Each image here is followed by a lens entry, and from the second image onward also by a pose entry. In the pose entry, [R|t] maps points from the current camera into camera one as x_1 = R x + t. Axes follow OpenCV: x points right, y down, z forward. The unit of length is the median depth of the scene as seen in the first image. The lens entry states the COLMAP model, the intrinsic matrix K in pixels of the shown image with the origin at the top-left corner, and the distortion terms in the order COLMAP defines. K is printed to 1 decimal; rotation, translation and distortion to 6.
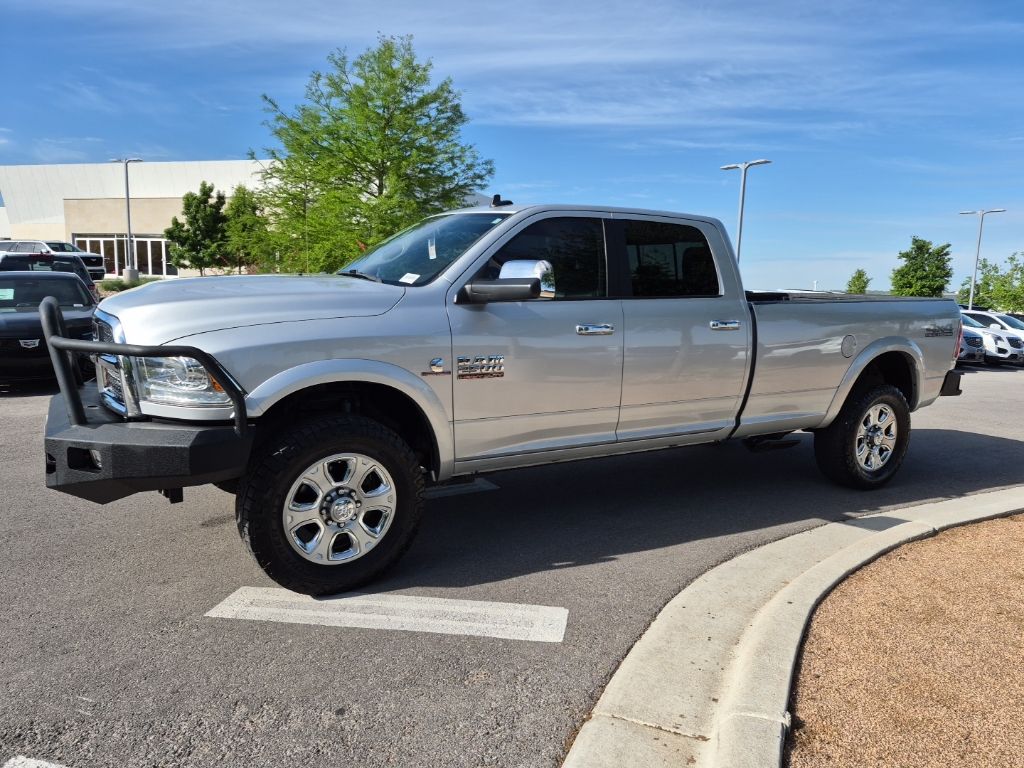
lens RADIAL K [[728.7, 0, 515.4], [0, 728.7, 358.4], [0, 0, 1]] dist [0.075763, -0.060502]
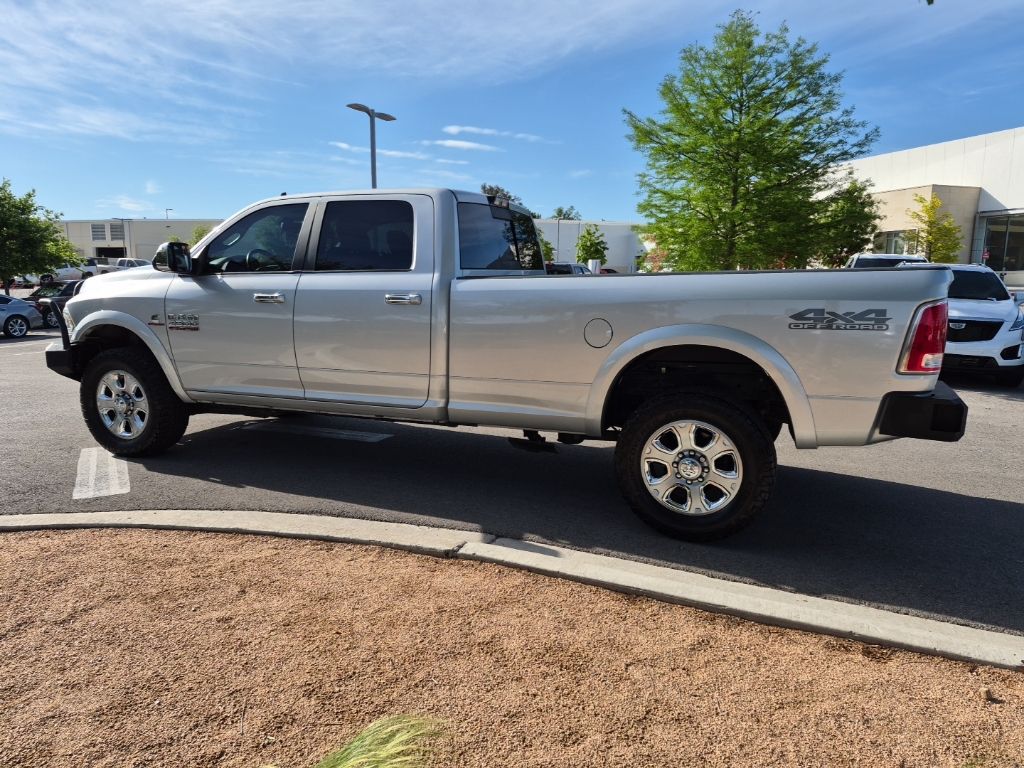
lens RADIAL K [[725.9, 0, 508.9], [0, 725.9, 363.1], [0, 0, 1]] dist [0.085436, -0.079891]
pose [[0.579824, 0.075943, -0.811195, 1.018691], [-0.073439, 0.996465, 0.040795, -0.009313], [0.811425, 0.035919, 0.583352, 0.482988]]
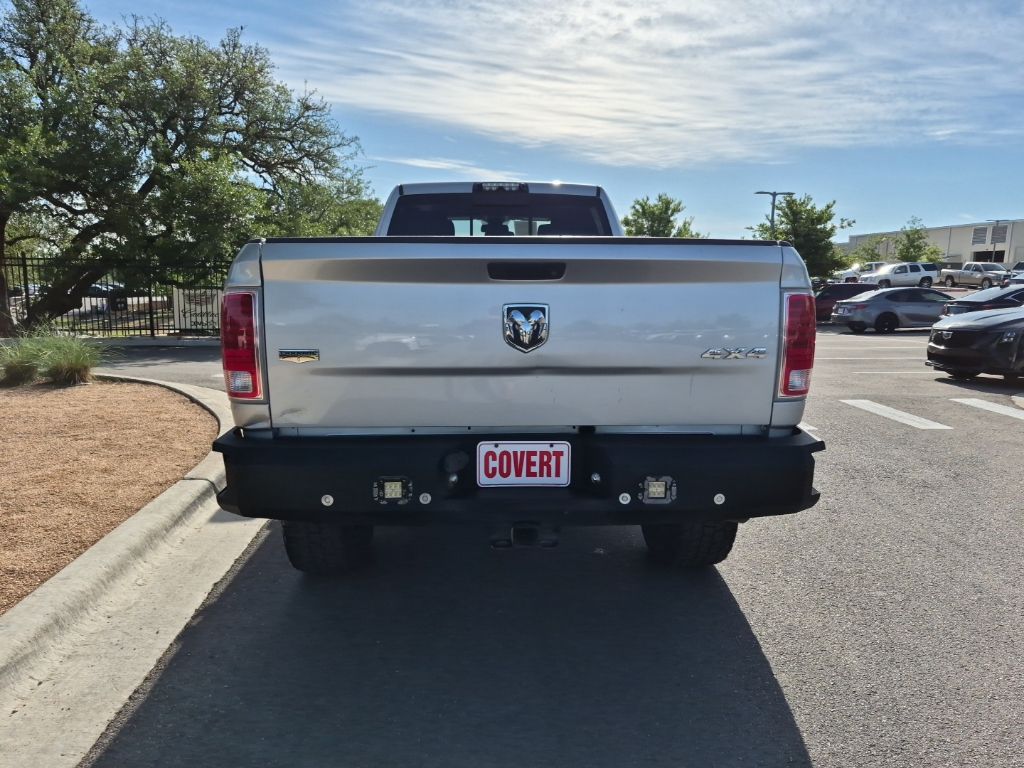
lens RADIAL K [[719.0, 0, 512.0], [0, 719.0, 384.0], [0, 0, 1]] dist [-0.001096, -0.006439]
pose [[-0.506166, 0.102502, -0.856323, 0.989898], [-0.101705, 0.978889, 0.177290, -0.101618], [0.856418, 0.176831, -0.485055, 1.468210]]
